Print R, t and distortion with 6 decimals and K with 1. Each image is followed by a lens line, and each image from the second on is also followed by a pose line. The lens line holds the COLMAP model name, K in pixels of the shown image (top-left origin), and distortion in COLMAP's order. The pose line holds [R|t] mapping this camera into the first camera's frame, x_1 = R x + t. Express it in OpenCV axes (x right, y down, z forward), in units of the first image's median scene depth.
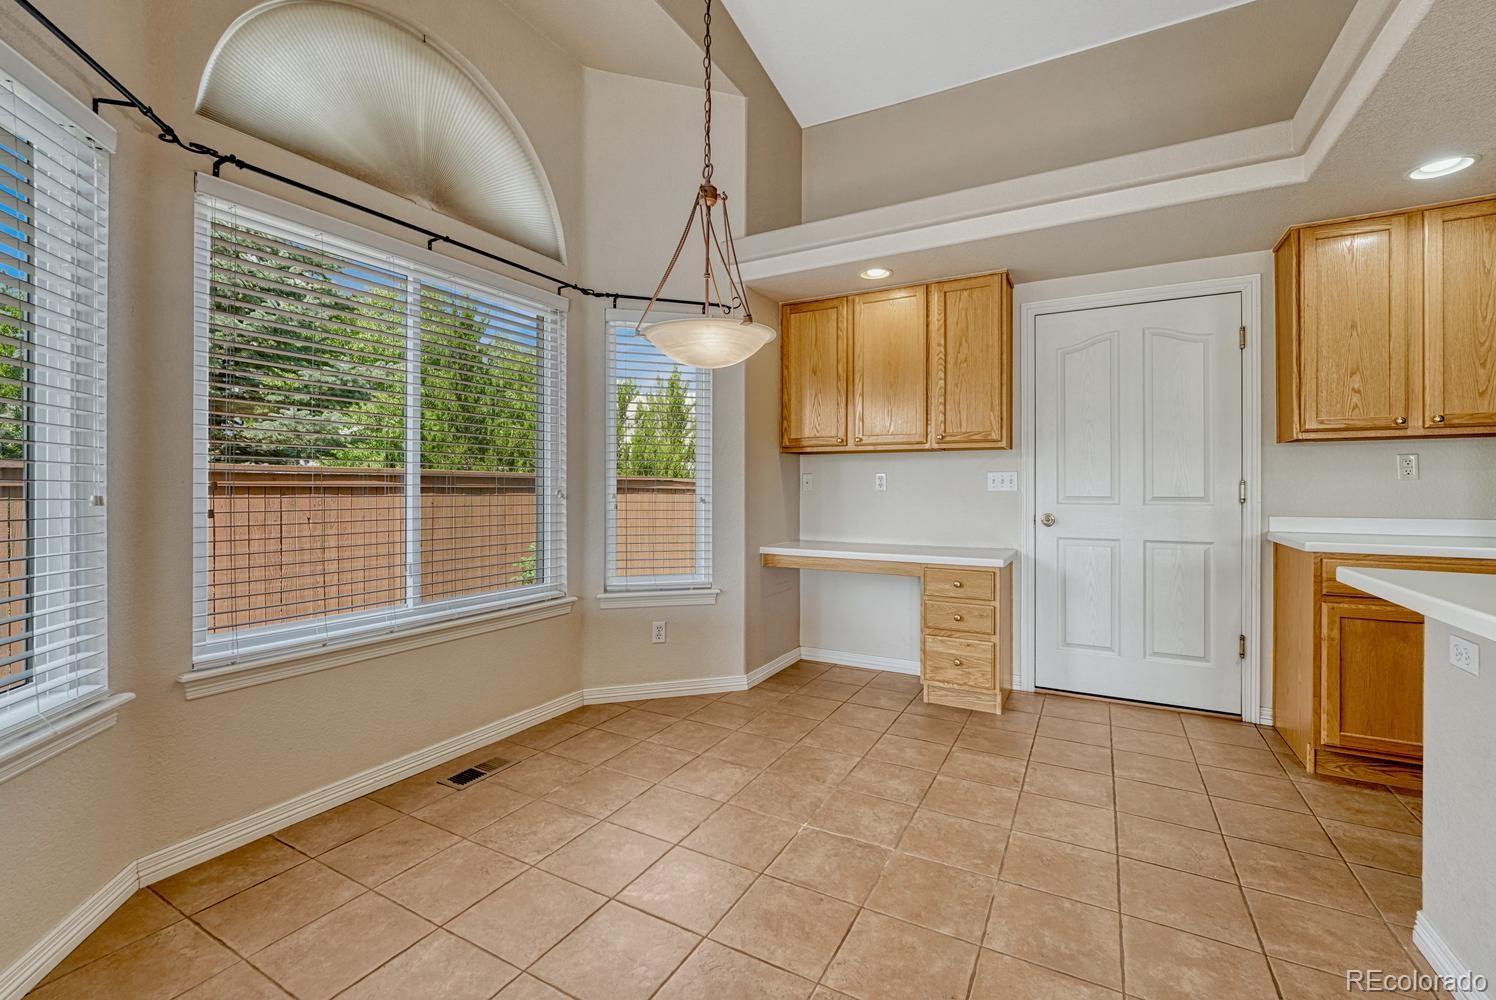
lens RADIAL K [[627.7, 0, 740.7], [0, 627.7, 483.3], [0, 0, 1]] dist [-0.008788, 0.003578]
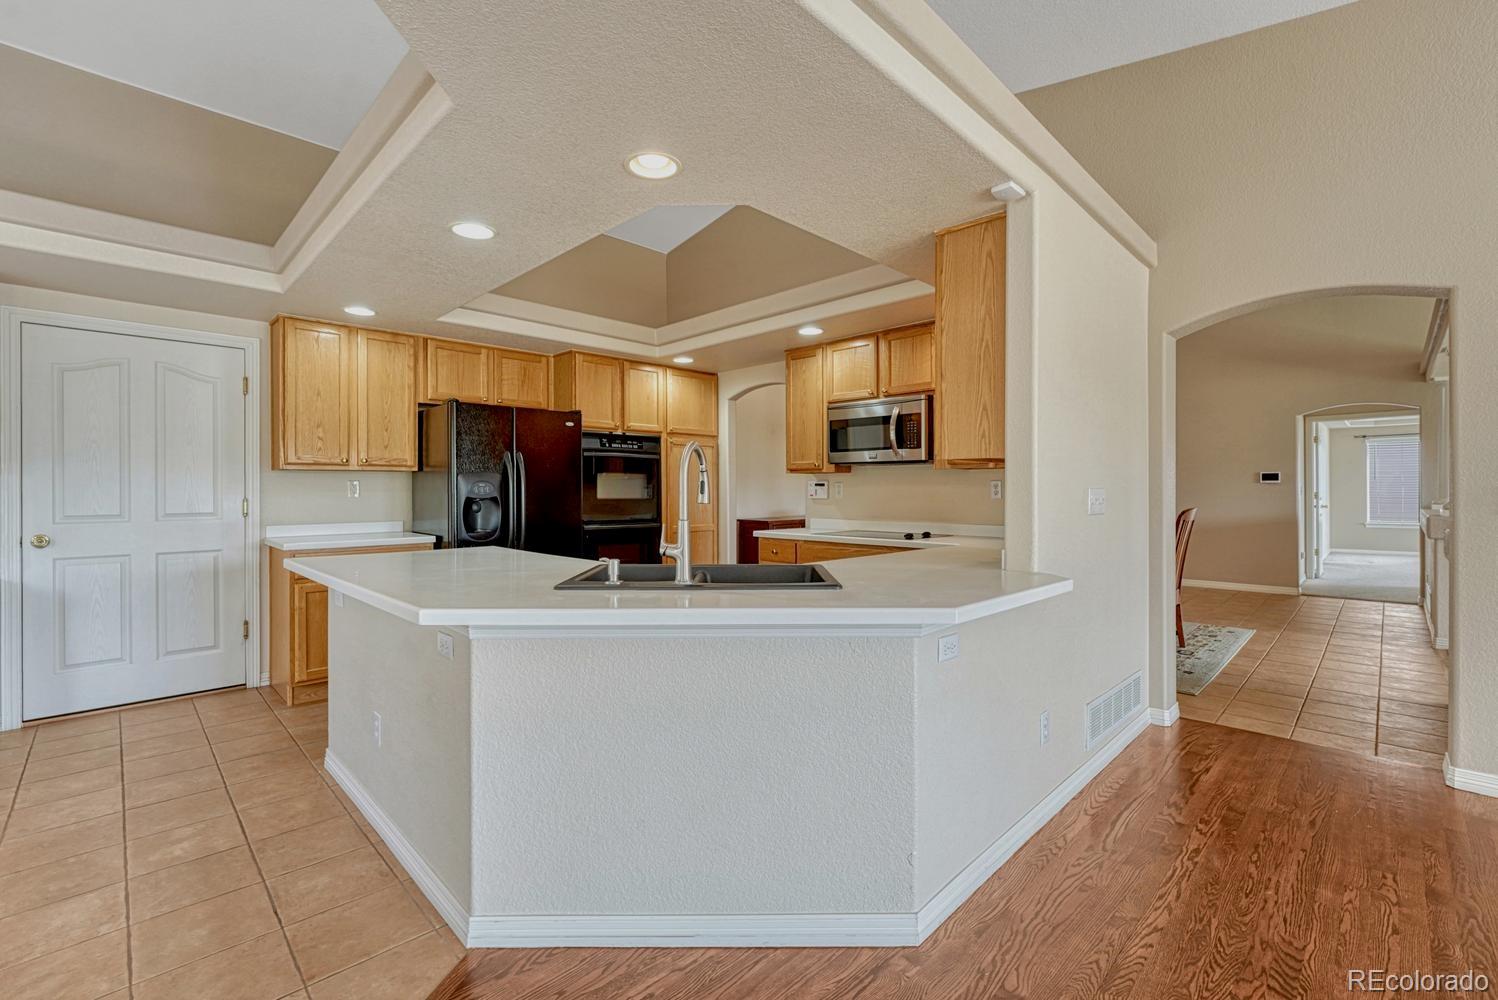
lens RADIAL K [[628.5, 0, 735.2], [0, 628.5, 495.3], [0, 0, 1]] dist [-0.008788, 0.003578]
pose [[0.263196, -0.006581, 0.964720, -0.181575], [-0.005565, 0.999950, 0.008340, -0.030988], [-0.964726, -0.007564, 0.263146, -0.330241]]
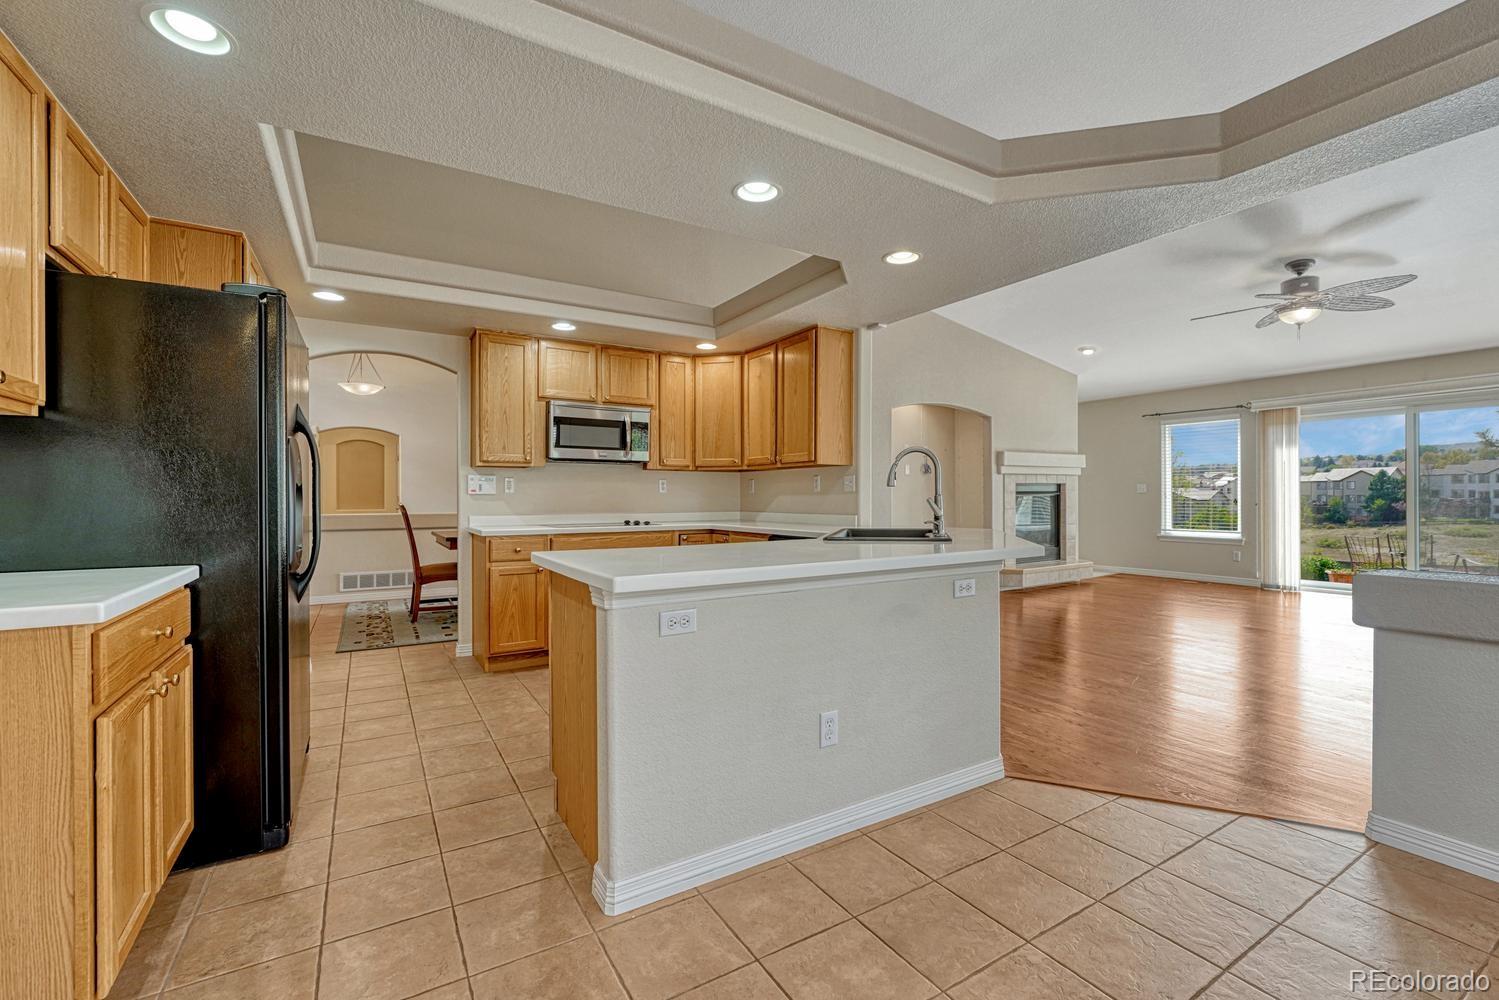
lens RADIAL K [[629.0, 0, 735.5], [0, 629.0, 497.0], [0, 0, 1]] dist [-0.008788, 0.003578]
pose [[-0.861839, 0.001913, 0.507178, 0.418676], [0.001161, 0.999998, -0.001798, 0.024387], [-0.507180, -0.000960, -0.861839, 1.838914]]
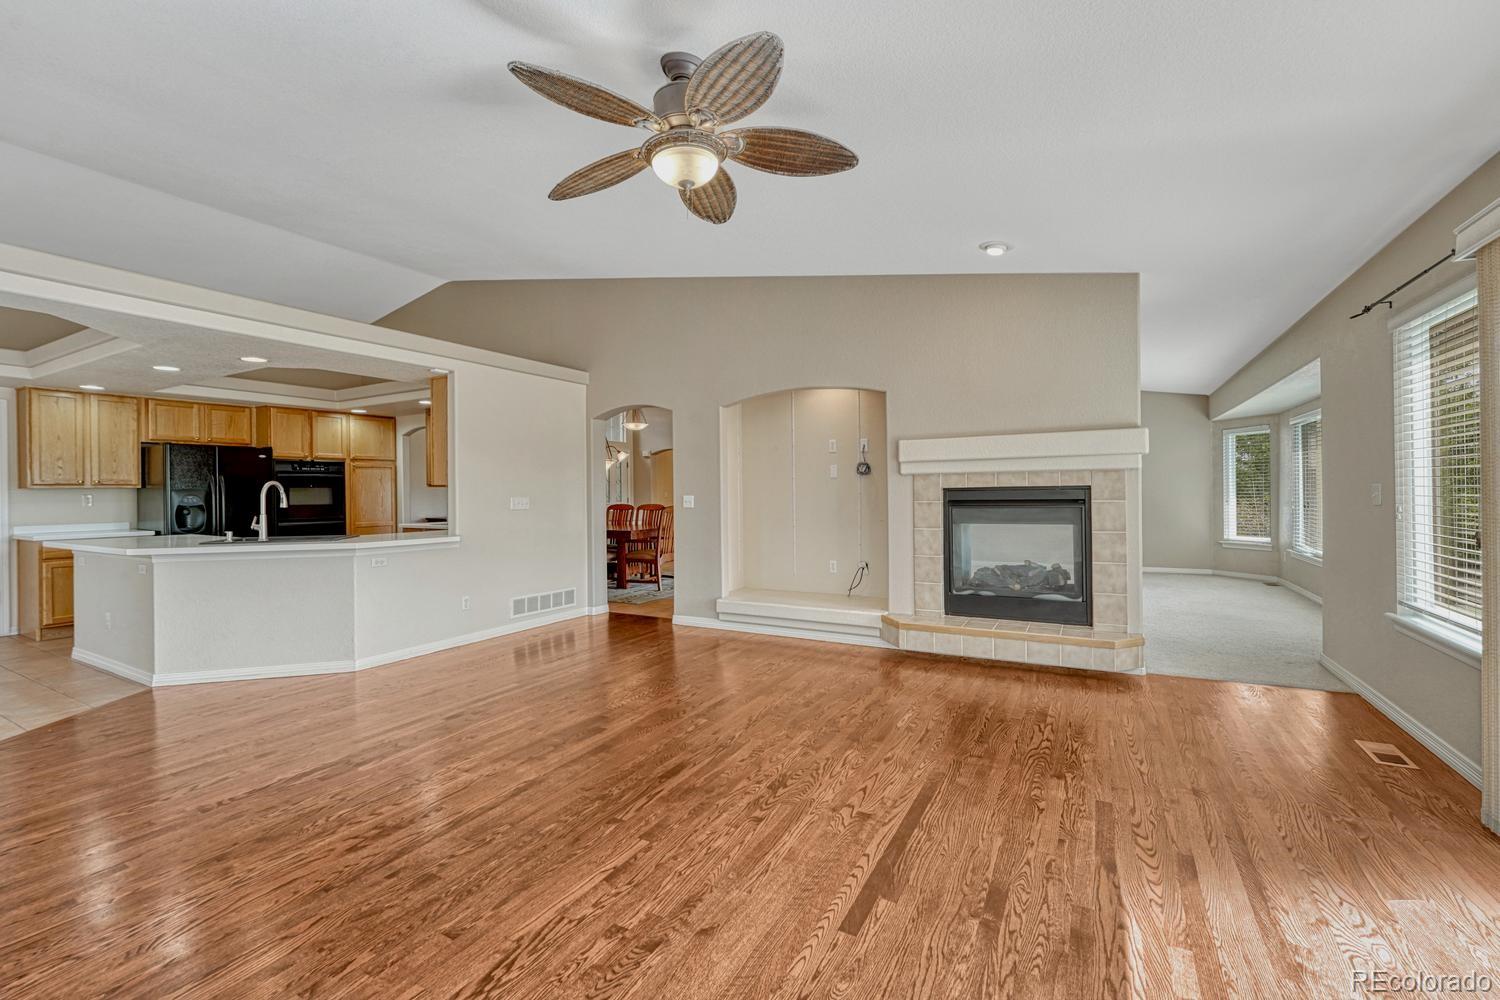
lens RADIAL K [[629.4, 0, 742.1], [0, 629.4, 495.3], [0, 0, 1]] dist [-0.008788, 0.003578]
pose [[-0.004957, -0.007484, 0.999960, -1.226470], [0.001789, 0.999970, 0.007493, -0.060809], [-0.999986, 0.001826, -0.004943, -1.384689]]
